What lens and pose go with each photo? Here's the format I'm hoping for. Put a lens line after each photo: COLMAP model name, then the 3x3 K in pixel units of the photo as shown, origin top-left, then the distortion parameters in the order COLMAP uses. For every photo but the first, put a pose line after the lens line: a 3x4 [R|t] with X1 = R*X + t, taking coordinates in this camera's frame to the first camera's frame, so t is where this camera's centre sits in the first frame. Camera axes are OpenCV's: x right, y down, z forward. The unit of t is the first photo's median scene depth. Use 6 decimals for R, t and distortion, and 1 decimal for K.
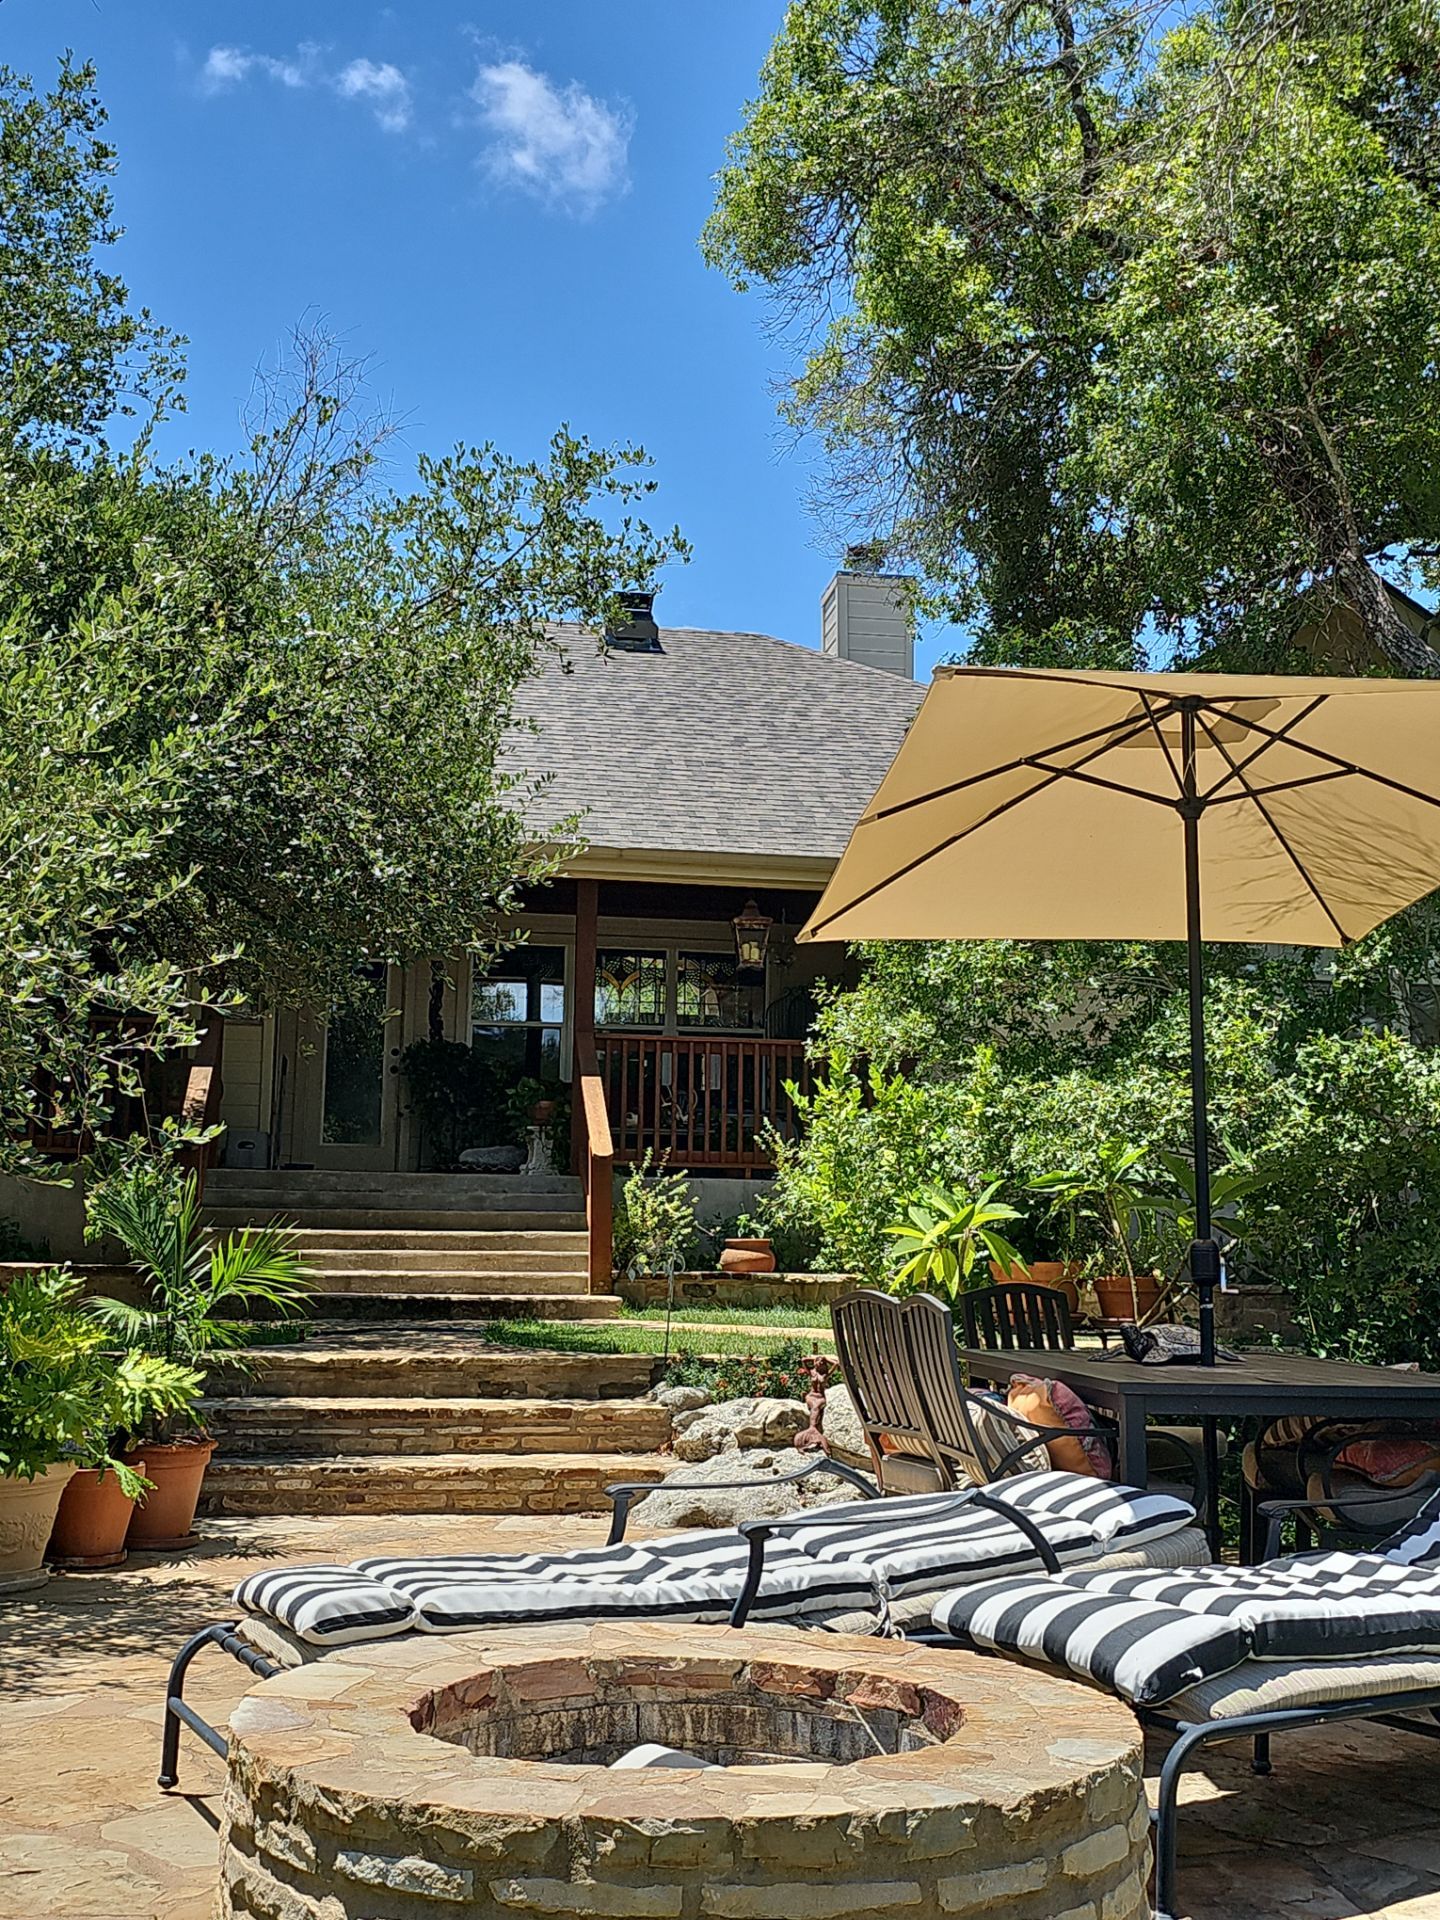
lens RADIAL K [[2208.3, 0, 720.0], [0, 2208.3, 960.0], [0, 0, 1]] dist [0.095257, 0.003896]
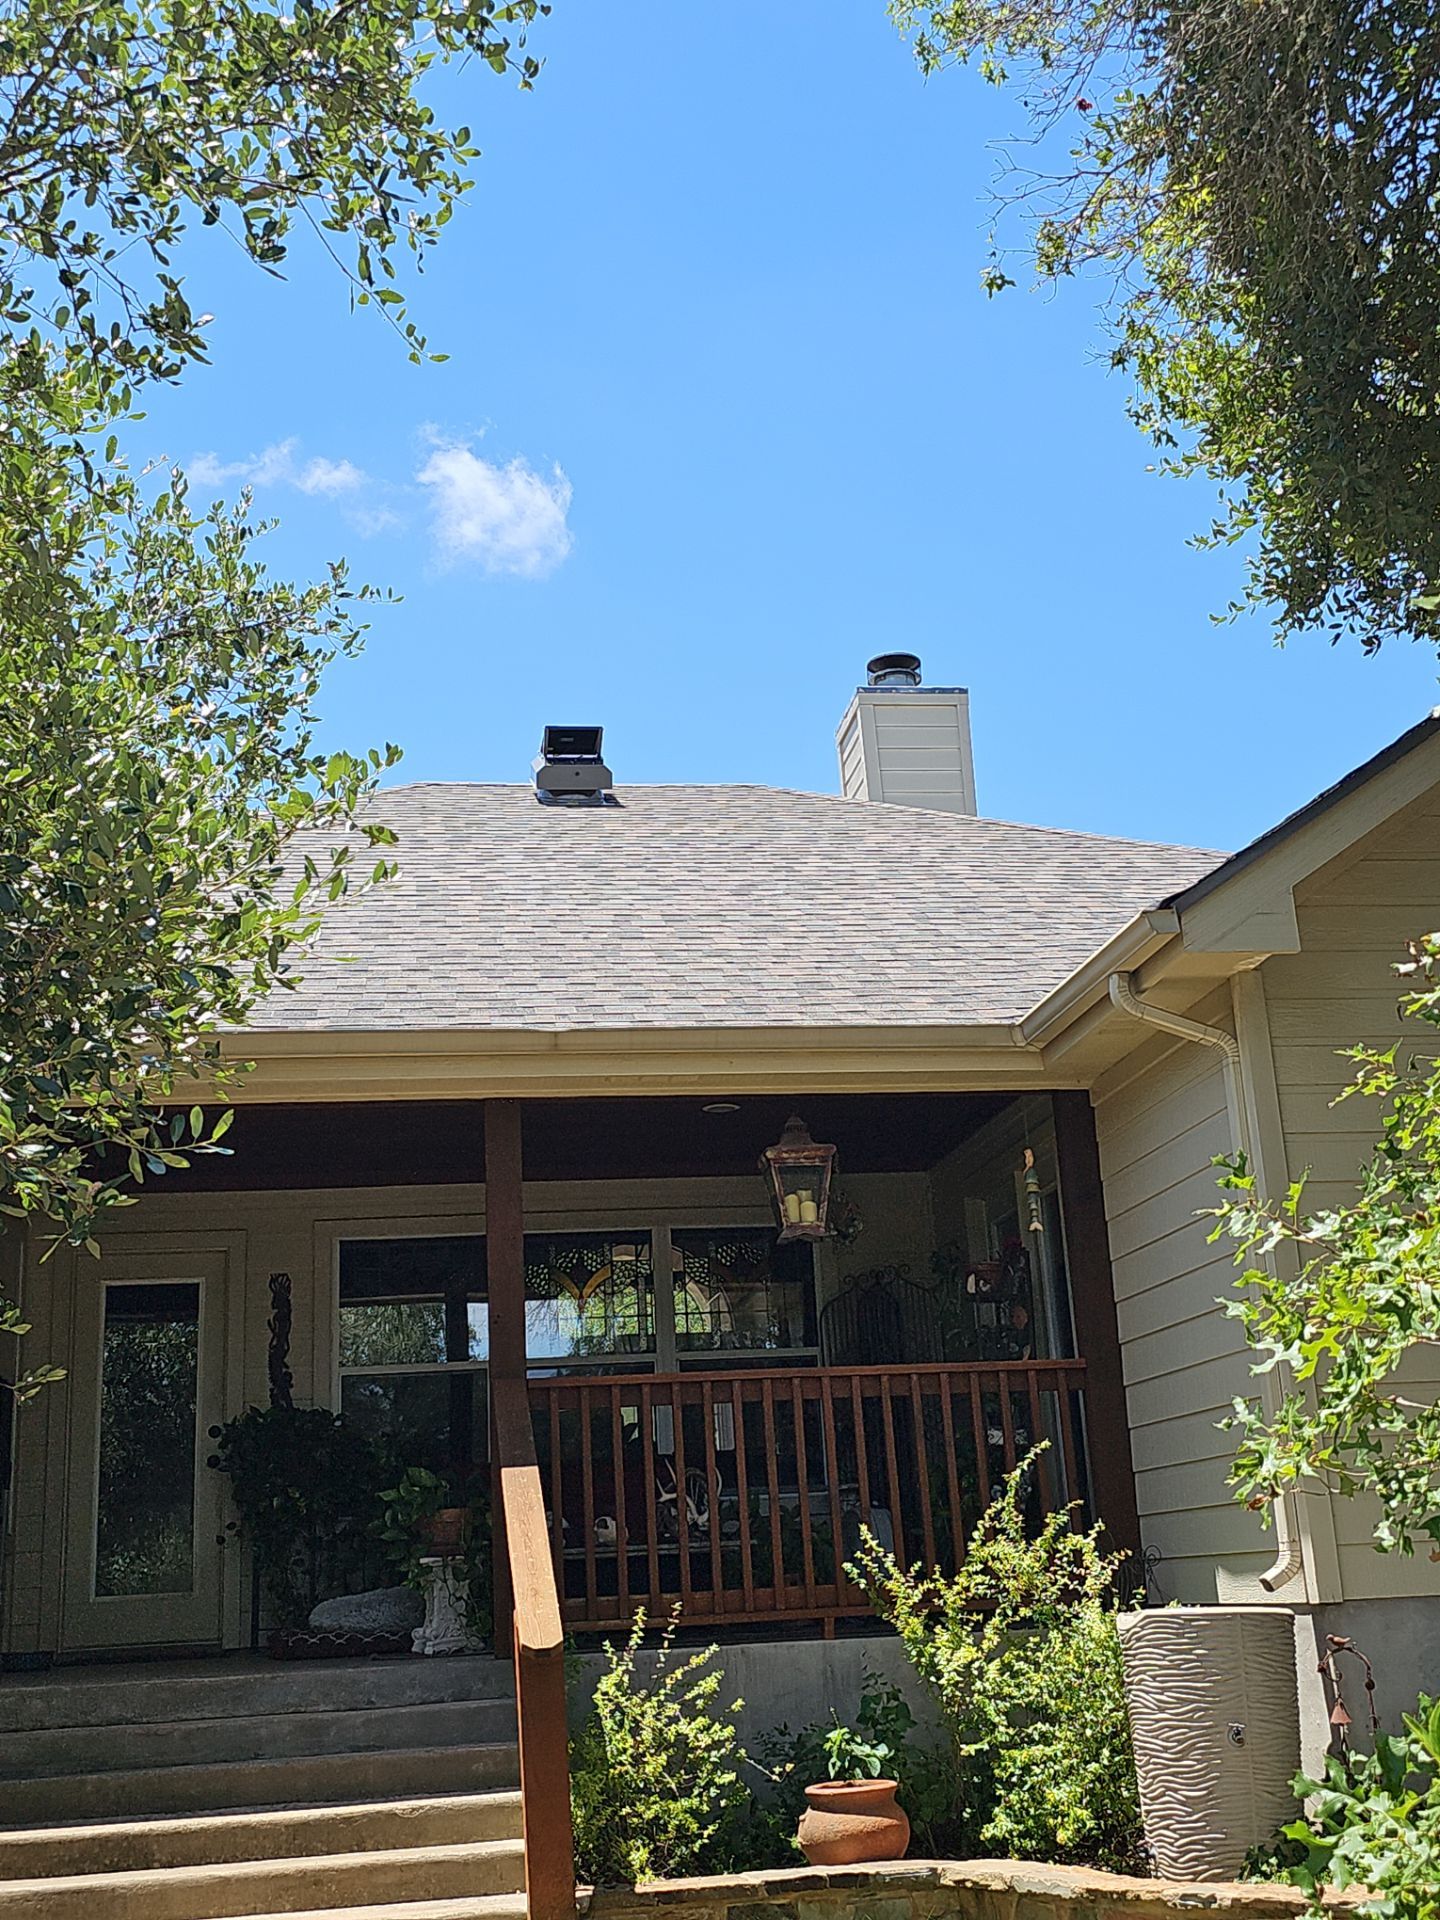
lens RADIAL K [[2208.3, 0, 720.0], [0, 2208.3, 960.0], [0, 0, 1]] dist [0.095257, 0.003896]
pose [[0.997489, -0.069020, 0.015846, -0.011655], [0.070571, 0.987409, -0.141574, 0.012666], [-0.005875, 0.142337, 0.989801, 0.470302]]
